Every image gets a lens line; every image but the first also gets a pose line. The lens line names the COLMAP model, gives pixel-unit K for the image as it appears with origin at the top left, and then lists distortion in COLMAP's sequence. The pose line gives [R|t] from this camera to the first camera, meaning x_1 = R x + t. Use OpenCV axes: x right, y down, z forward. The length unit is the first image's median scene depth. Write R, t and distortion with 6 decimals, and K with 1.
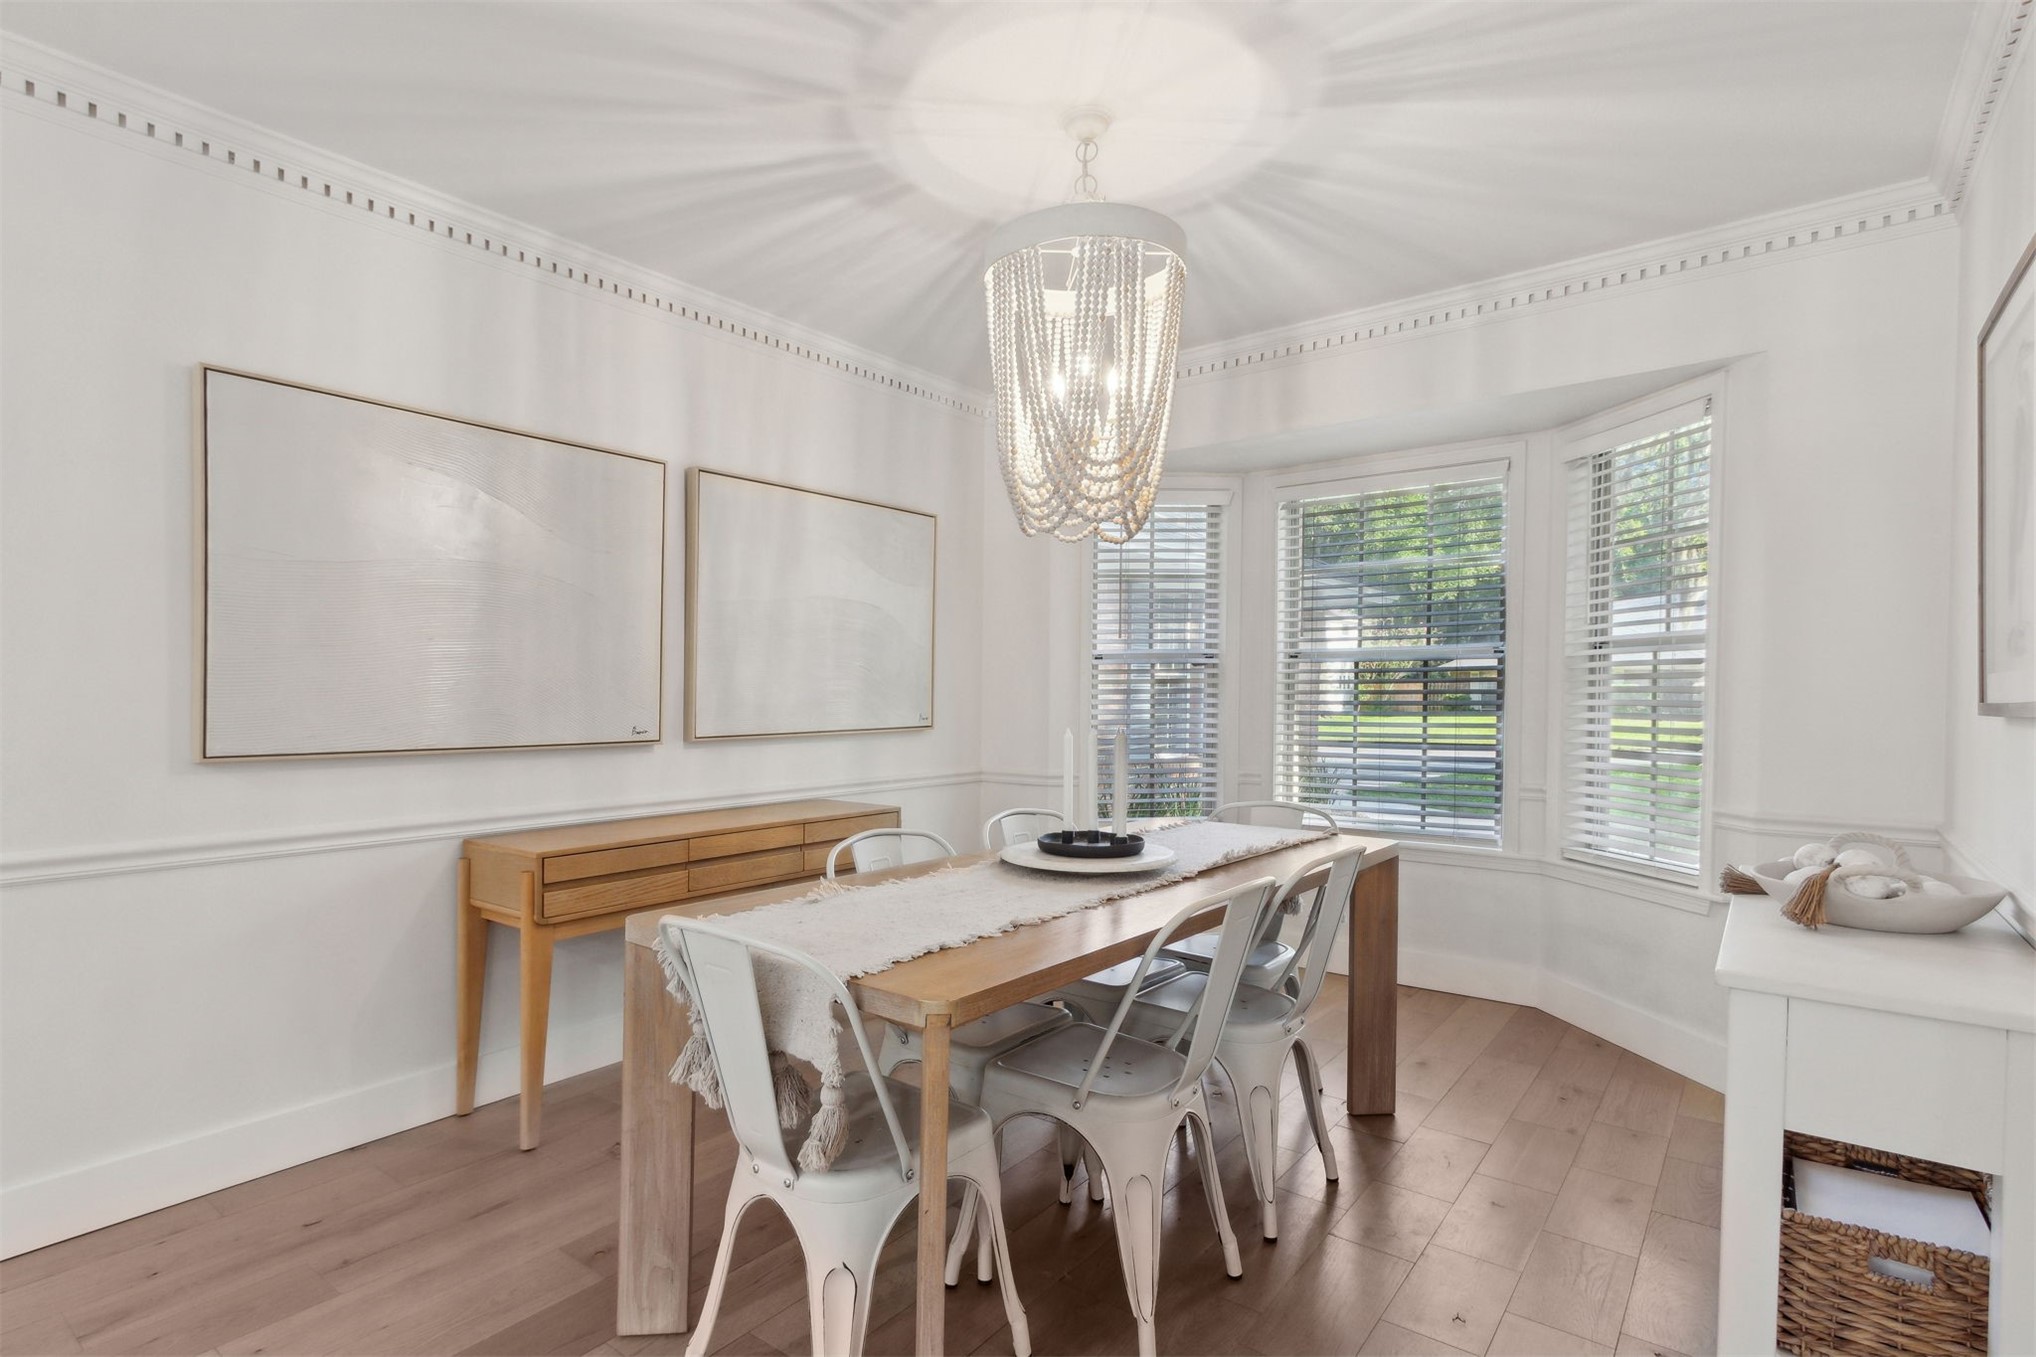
lens RADIAL K [[962.5, 0, 1000.6], [0, 962.5, 694.7], [0, 0, 1]] dist [0.001329, -0.000723]
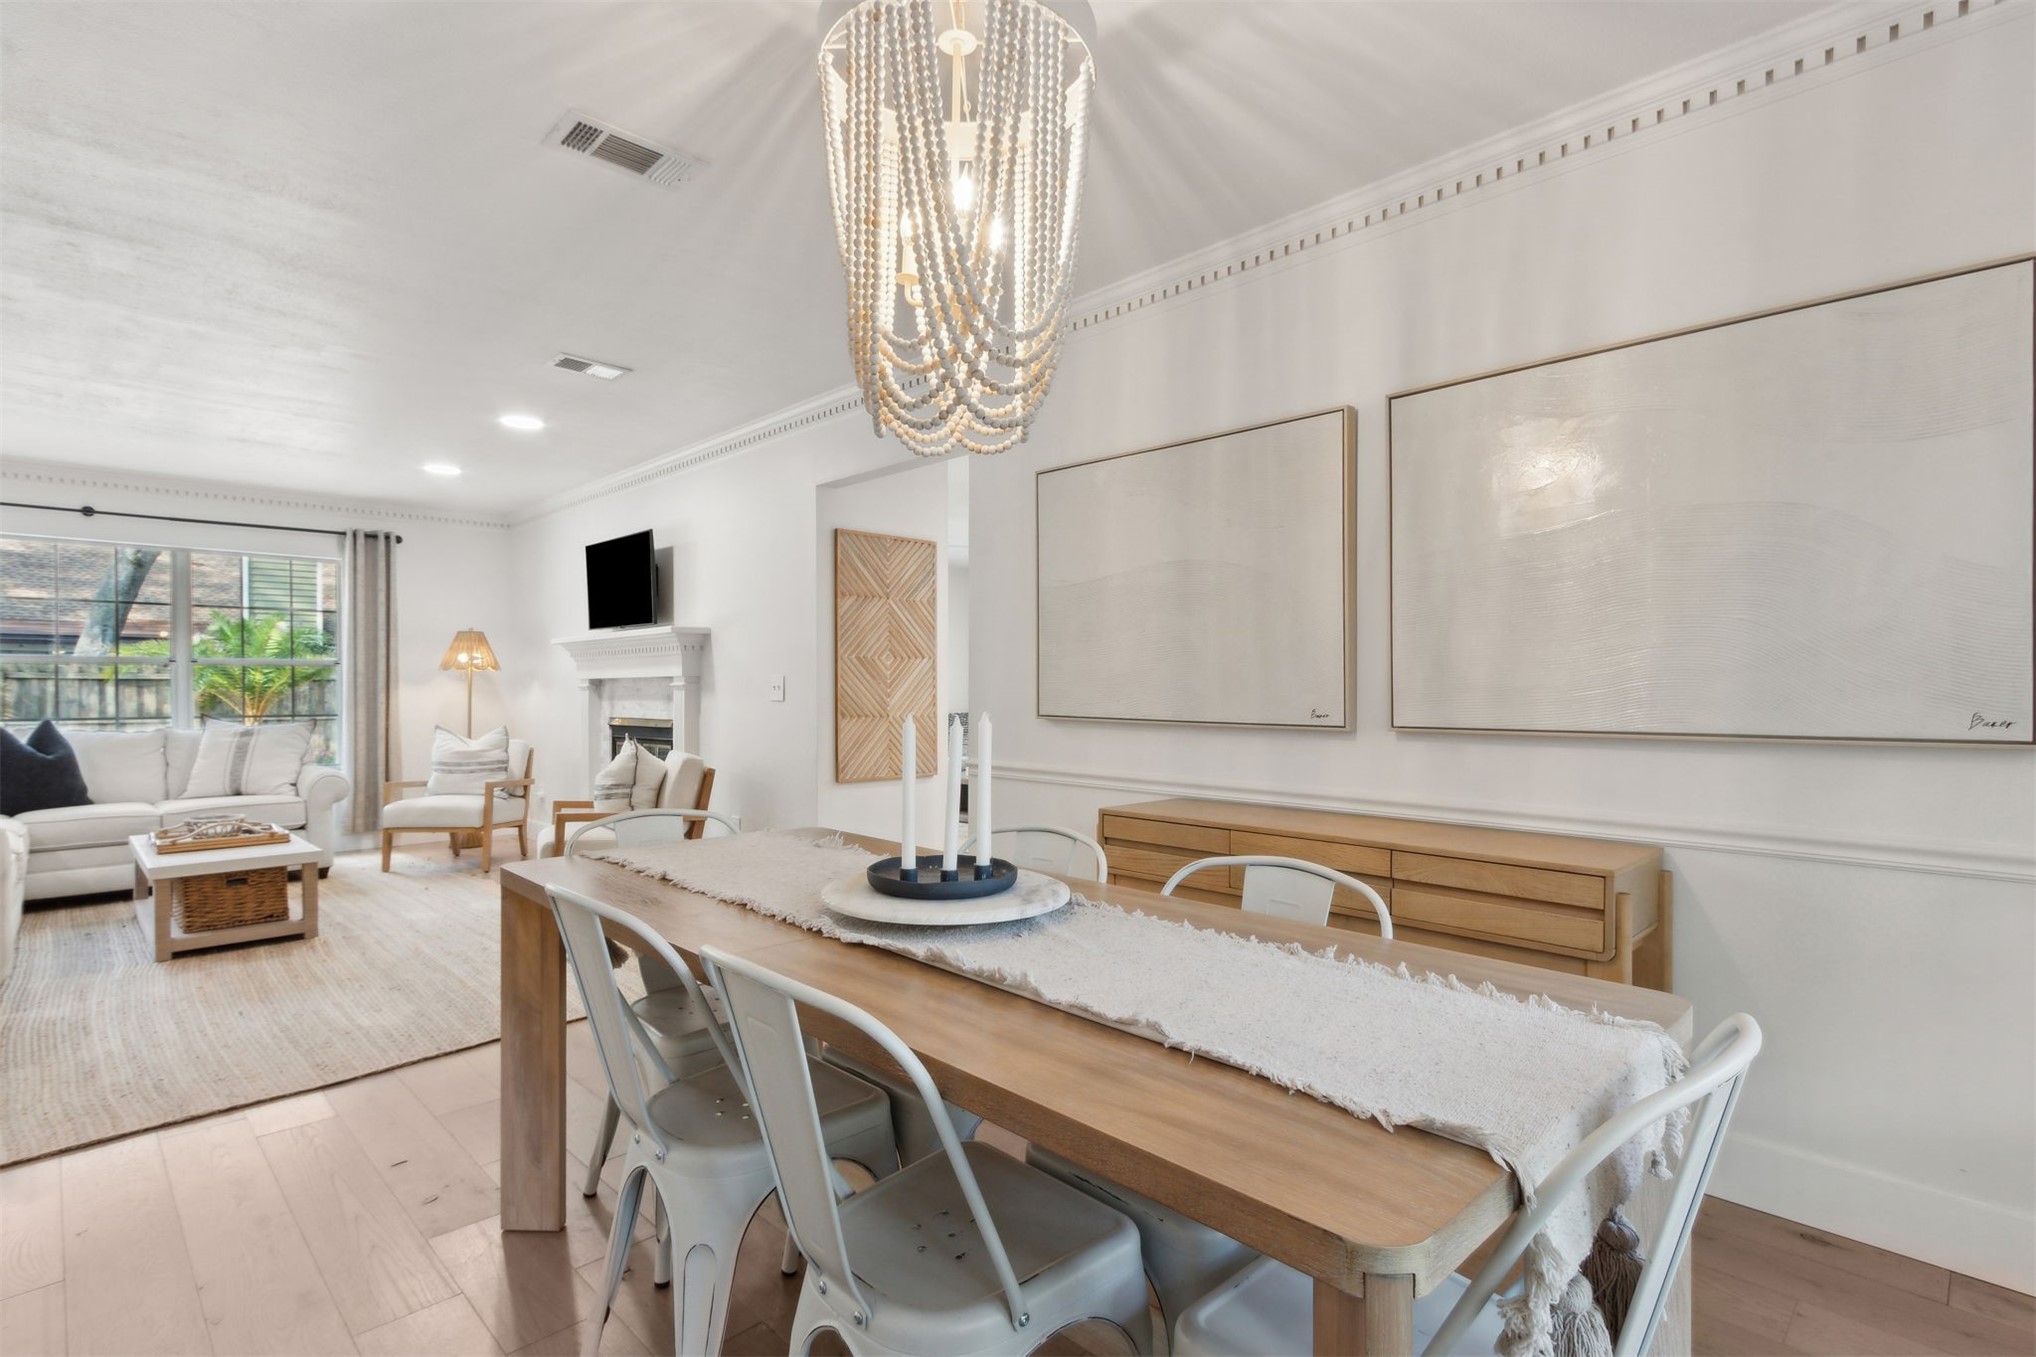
lens RADIAL K [[962.5, 0, 1000.6], [0, 962.5, 694.7], [0, 0, 1]] dist [0.001329, -0.000723]
pose [[-0.112212, 0.016376, -0.993549, 0.564185], [0.004142, 0.999863, 0.016012, 0.002641], [0.993676, -0.002319, -0.112265, 0.791351]]
